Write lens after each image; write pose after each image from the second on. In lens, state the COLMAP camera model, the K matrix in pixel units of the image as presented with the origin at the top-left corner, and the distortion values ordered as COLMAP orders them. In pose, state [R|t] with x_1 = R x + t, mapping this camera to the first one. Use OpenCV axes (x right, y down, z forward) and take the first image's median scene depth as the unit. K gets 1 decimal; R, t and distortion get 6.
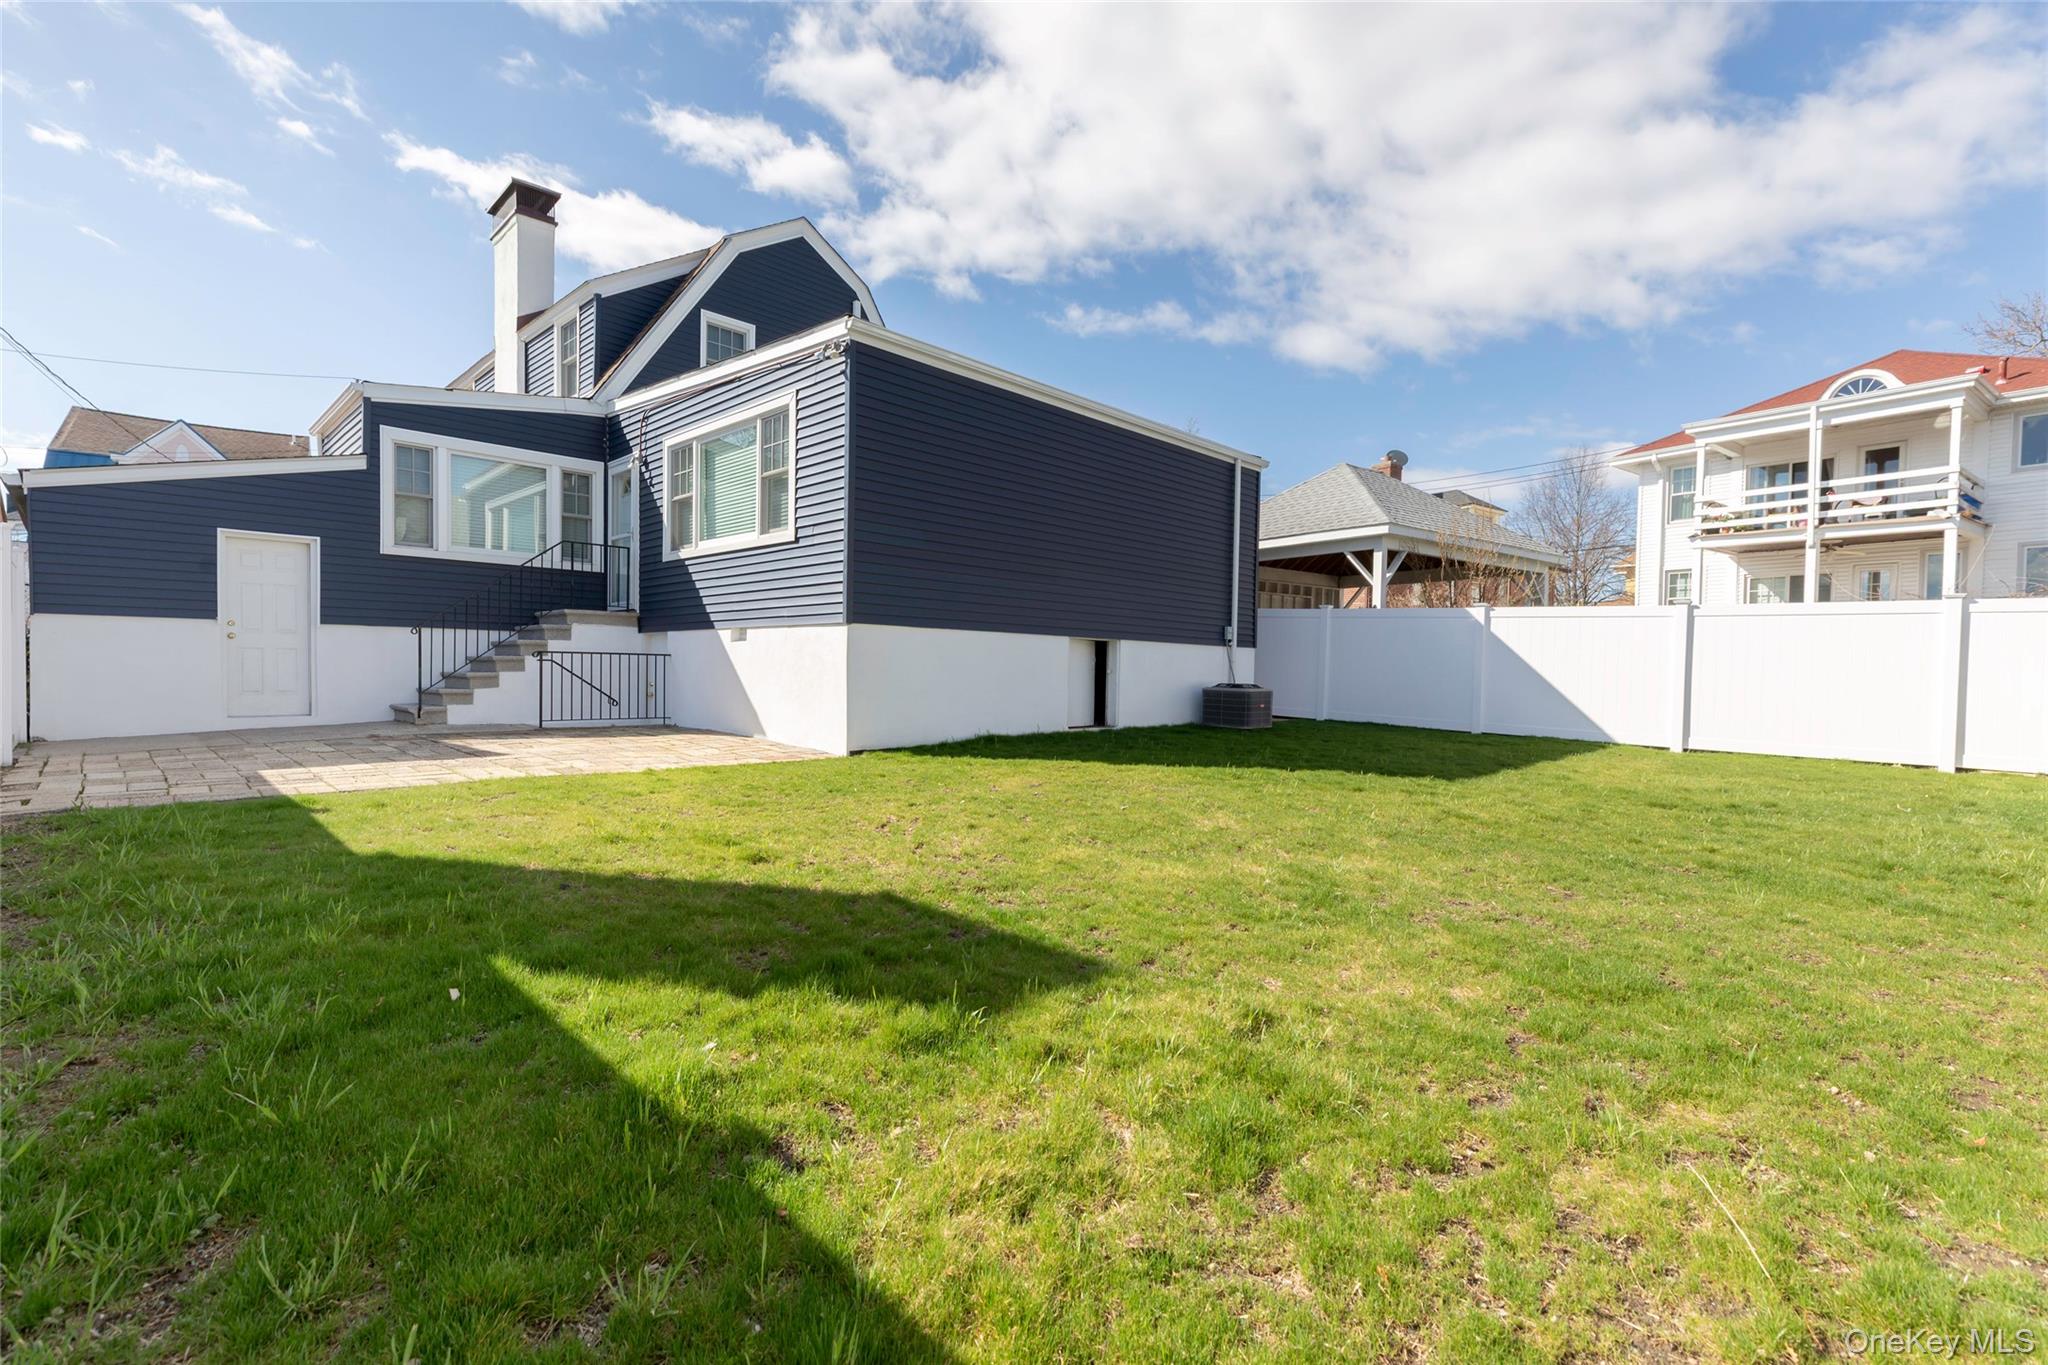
lens RADIAL K [[920.0, 0, 1026.6], [0, 920.0, 686.2], [0, 0, 1]] dist [0.008451, -0.000451]
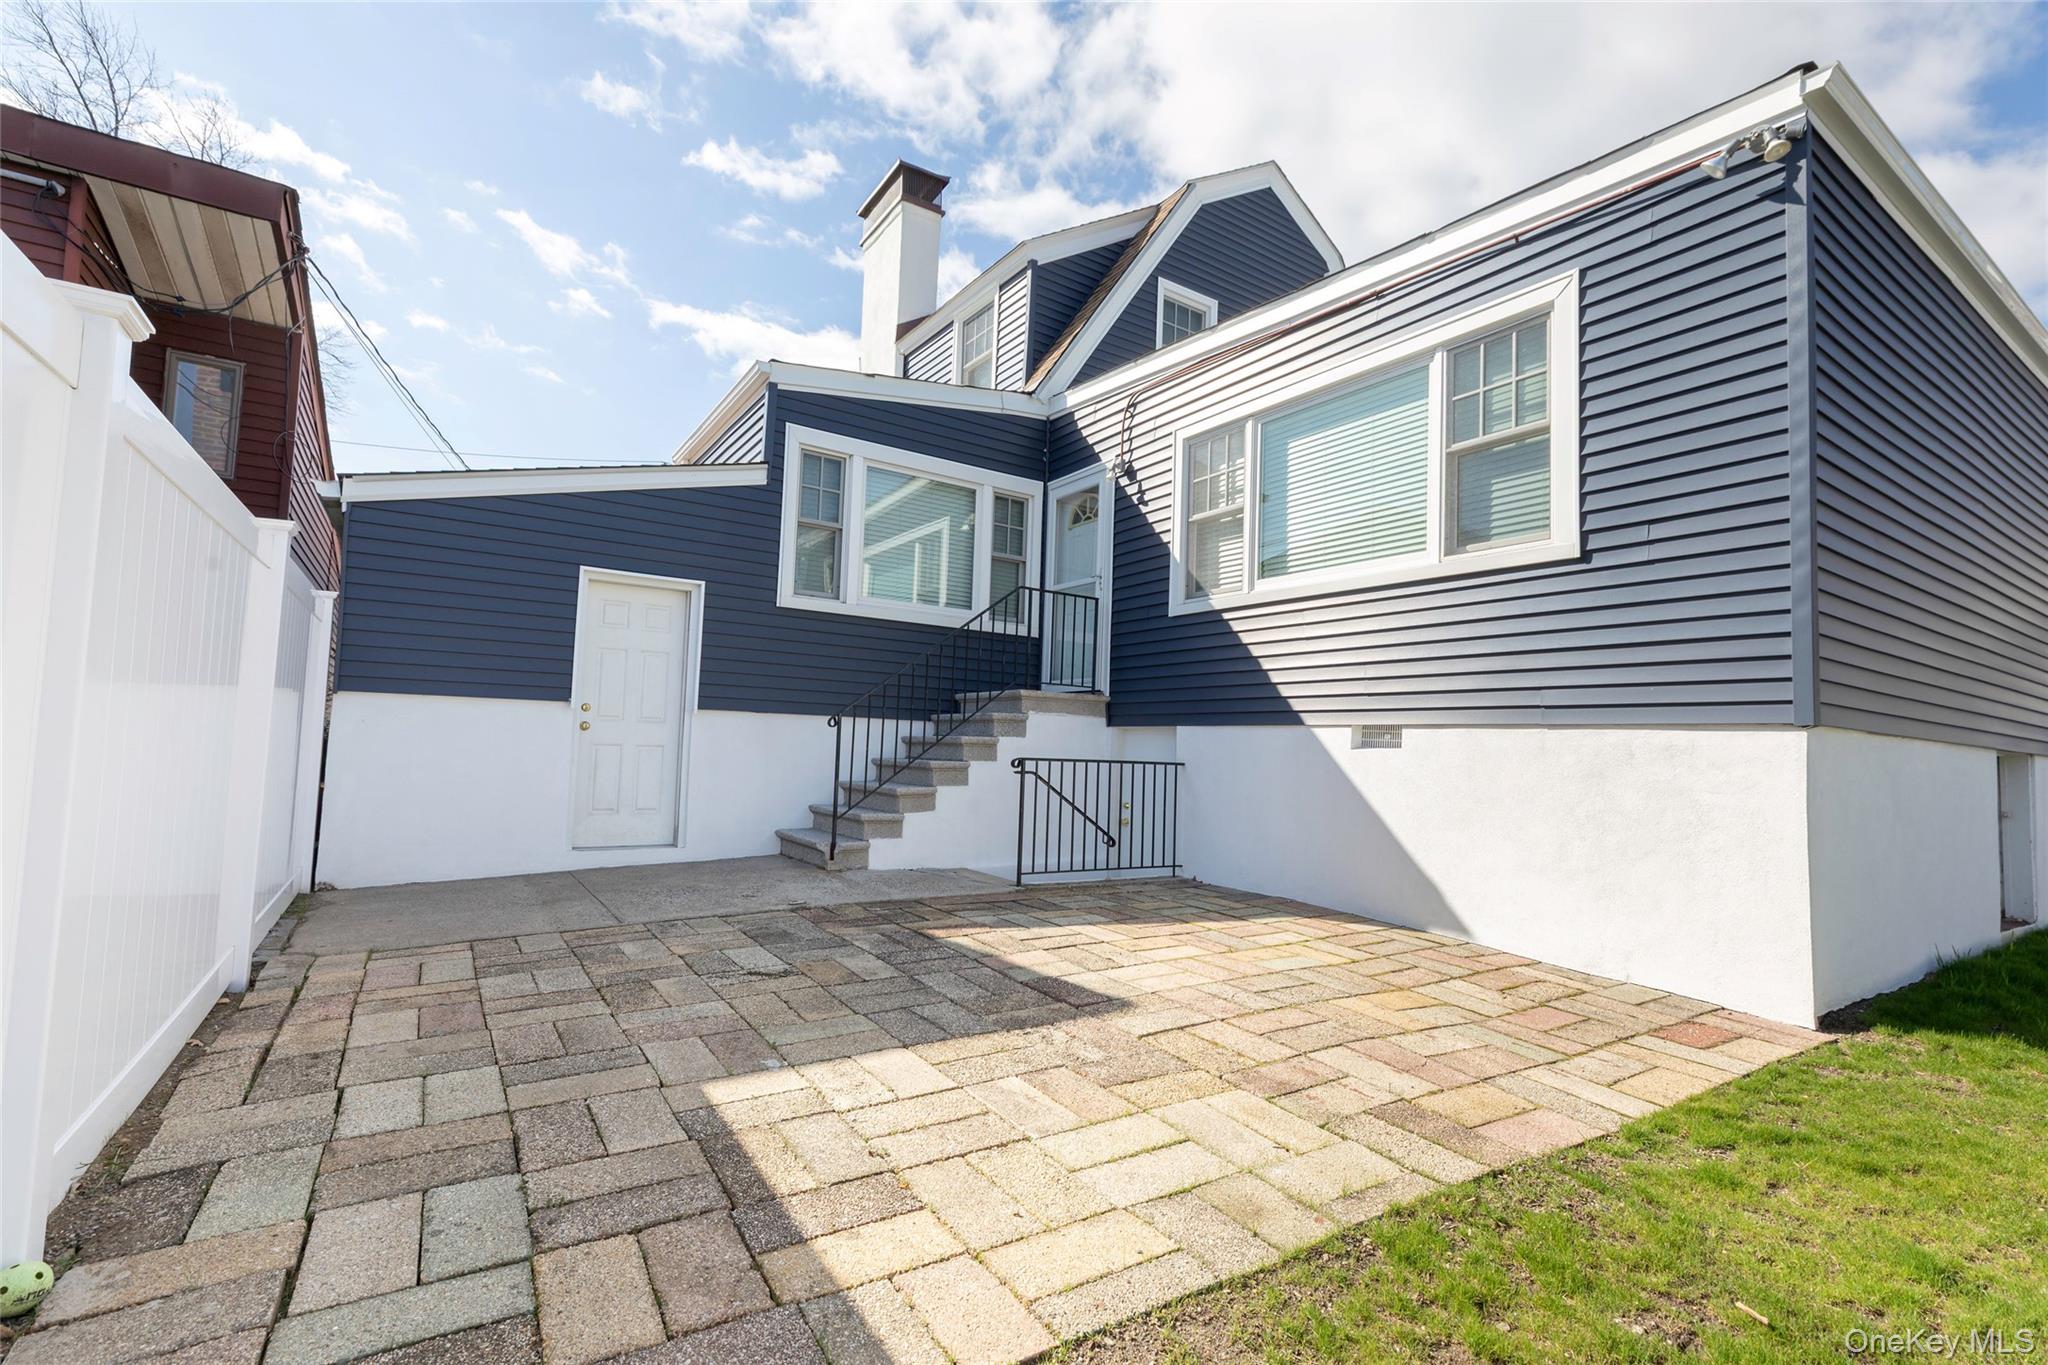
lens RADIAL K [[920.0, 0, 1026.5], [0, 920.0, 684.7], [0, 0, 1]] dist [0.008451, -0.000451]
pose [[0.977388, 0.006044, -0.211367, -0.362054], [-0.025504, 0.995664, -0.089463, -0.029175], [0.209910, 0.092831, 0.973304, 0.370058]]
